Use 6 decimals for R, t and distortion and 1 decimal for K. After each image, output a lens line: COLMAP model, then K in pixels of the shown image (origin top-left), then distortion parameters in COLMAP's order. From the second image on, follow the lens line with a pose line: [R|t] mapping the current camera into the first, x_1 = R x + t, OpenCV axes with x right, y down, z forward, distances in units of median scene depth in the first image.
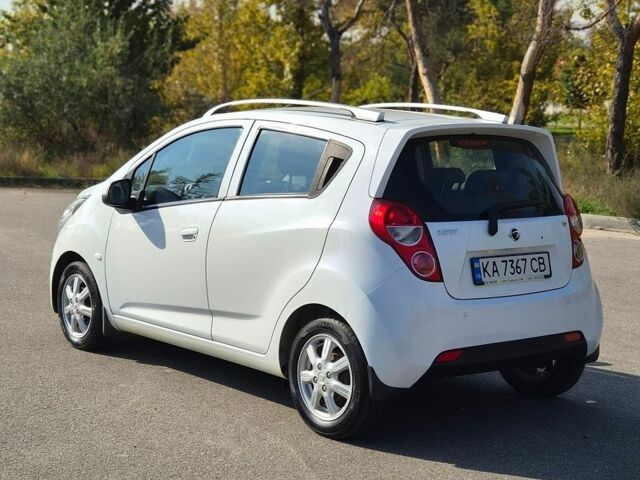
lens RADIAL K [[1130.7, 0, 320.0], [0, 1130.7, 240.0], [0, 0, 1]] dist [0.013954, -0.020870]
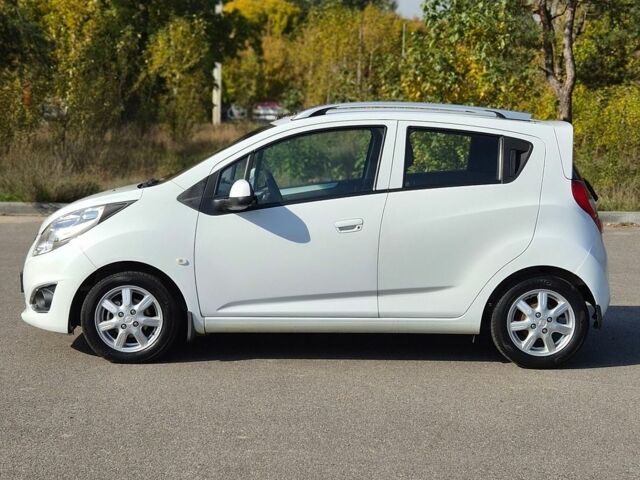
lens RADIAL K [[1130.7, 0, 320.0], [0, 1130.7, 240.0], [0, 0, 1]] dist [0.013954, -0.020870]
pose [[0.681508, -0.097688, 0.725261, -1.100821], [0.086189, 0.994867, 0.053013, -0.061363], [-0.726717, 0.026381, 0.686430, 0.313151]]
